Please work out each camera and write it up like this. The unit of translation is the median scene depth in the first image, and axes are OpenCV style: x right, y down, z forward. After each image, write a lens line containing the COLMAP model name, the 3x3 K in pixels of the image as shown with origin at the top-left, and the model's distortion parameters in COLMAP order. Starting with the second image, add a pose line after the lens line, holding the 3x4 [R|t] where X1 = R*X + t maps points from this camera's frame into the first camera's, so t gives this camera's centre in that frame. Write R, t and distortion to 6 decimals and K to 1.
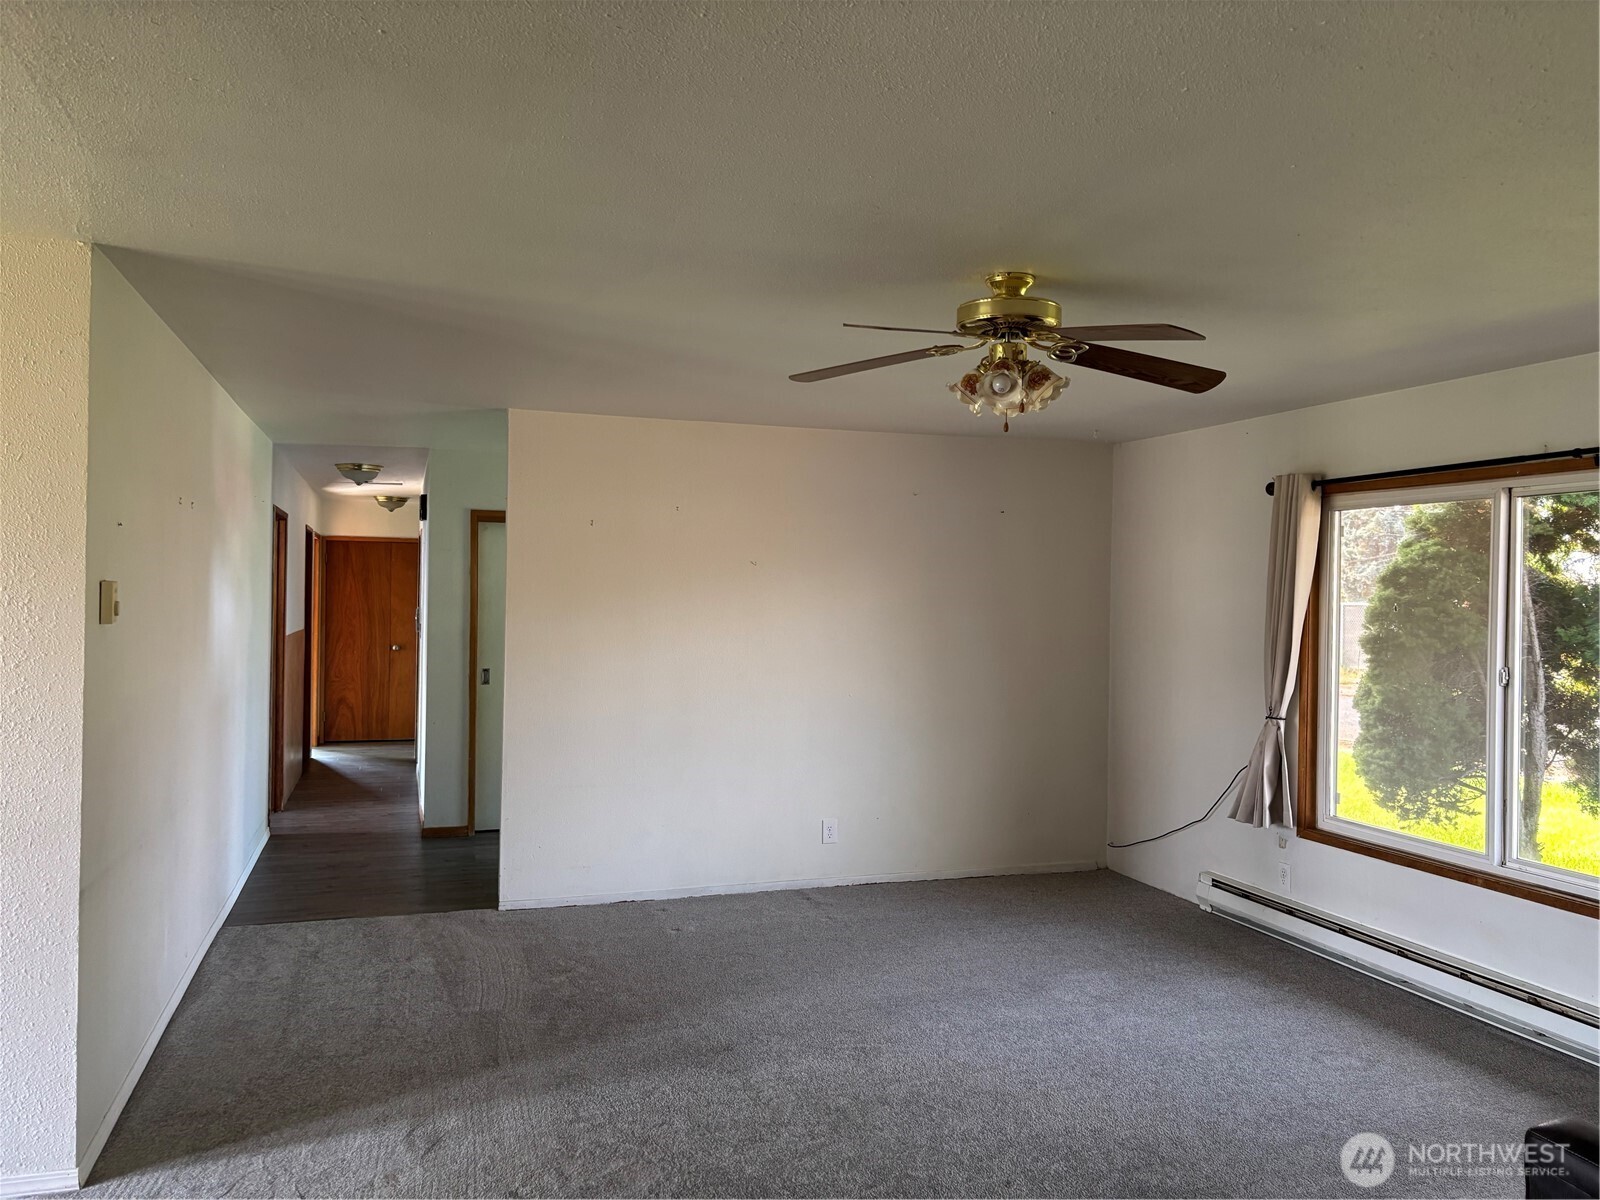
lens RADIAL K [[1212.0, 0, 794.1], [0, 1212.0, 591.3], [0, 0, 1]] dist [0.048958, -0.054576]
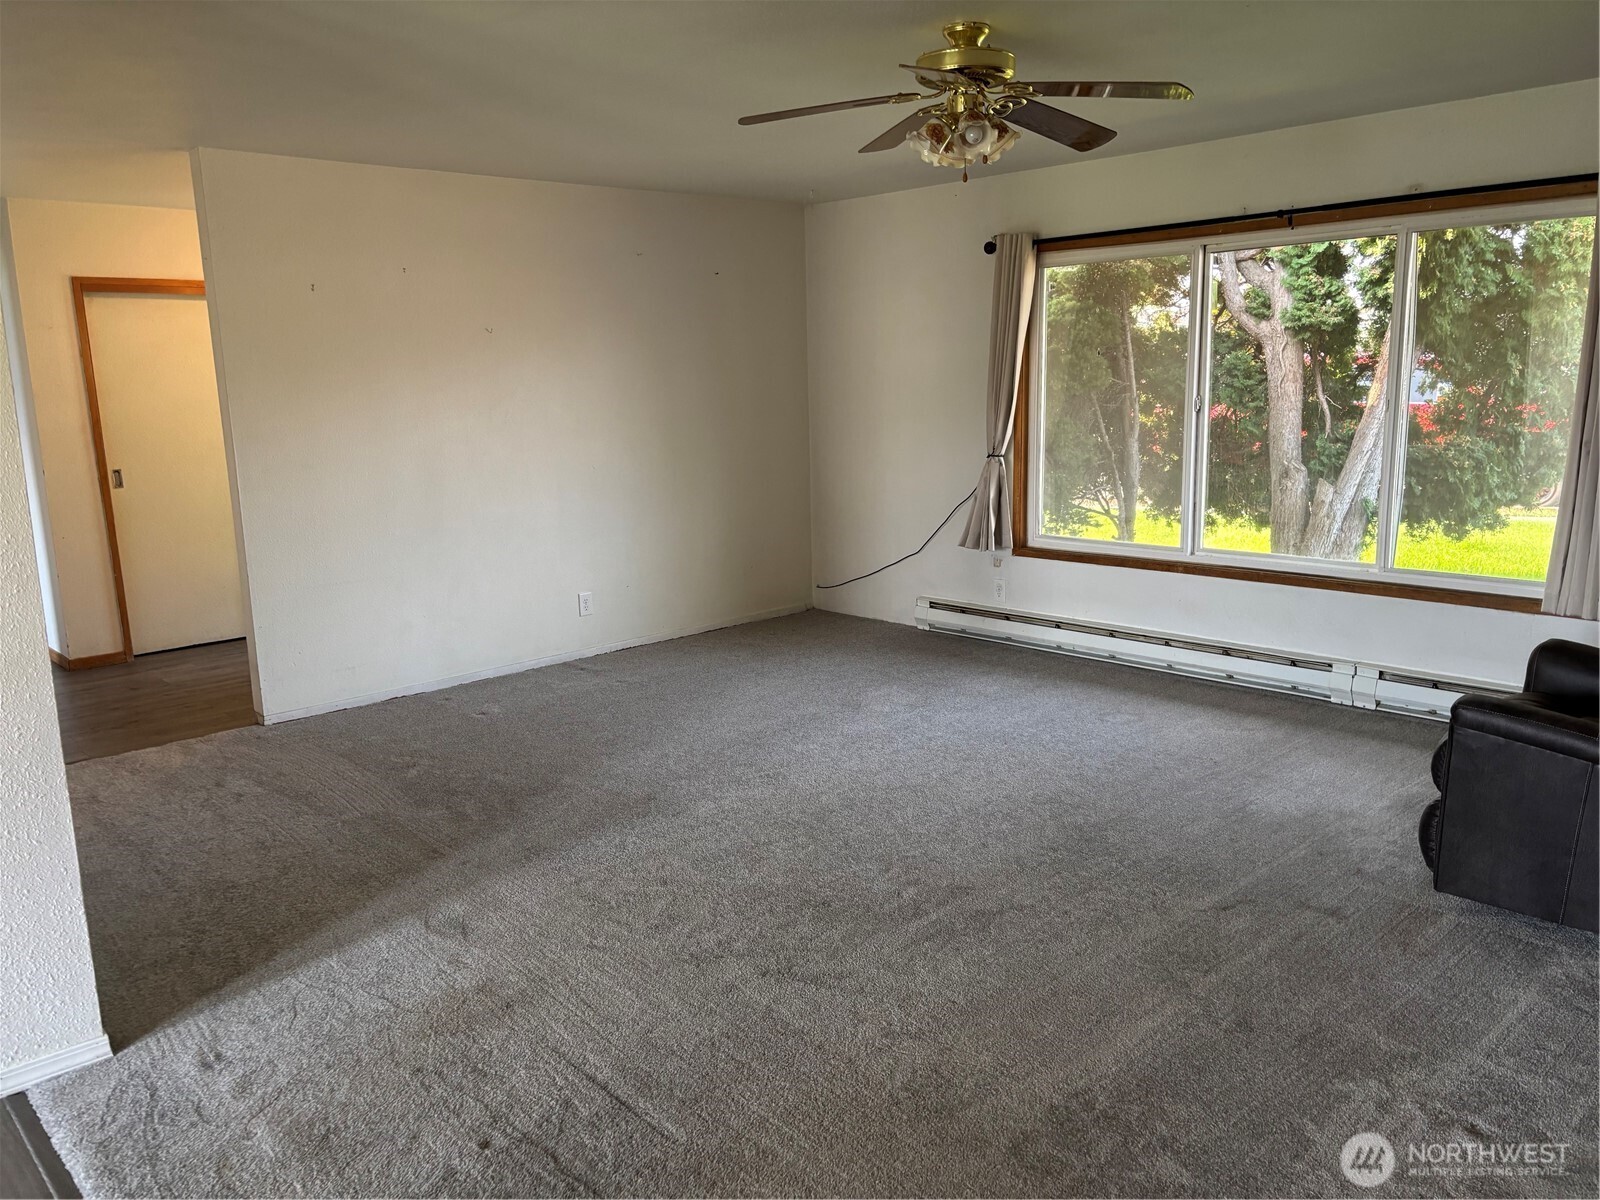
lens RADIAL K [[1212.0, 0, 798.8], [0, 1212.0, 603.4], [0, 0, 1]] dist [0.048958, -0.054576]
pose [[0.907957, -0.116978, 0.402406, -0.262214], [0.038725, 0.979562, 0.197378, 0.007379], [-0.417271, -0.163627, 0.893930, 0.031790]]
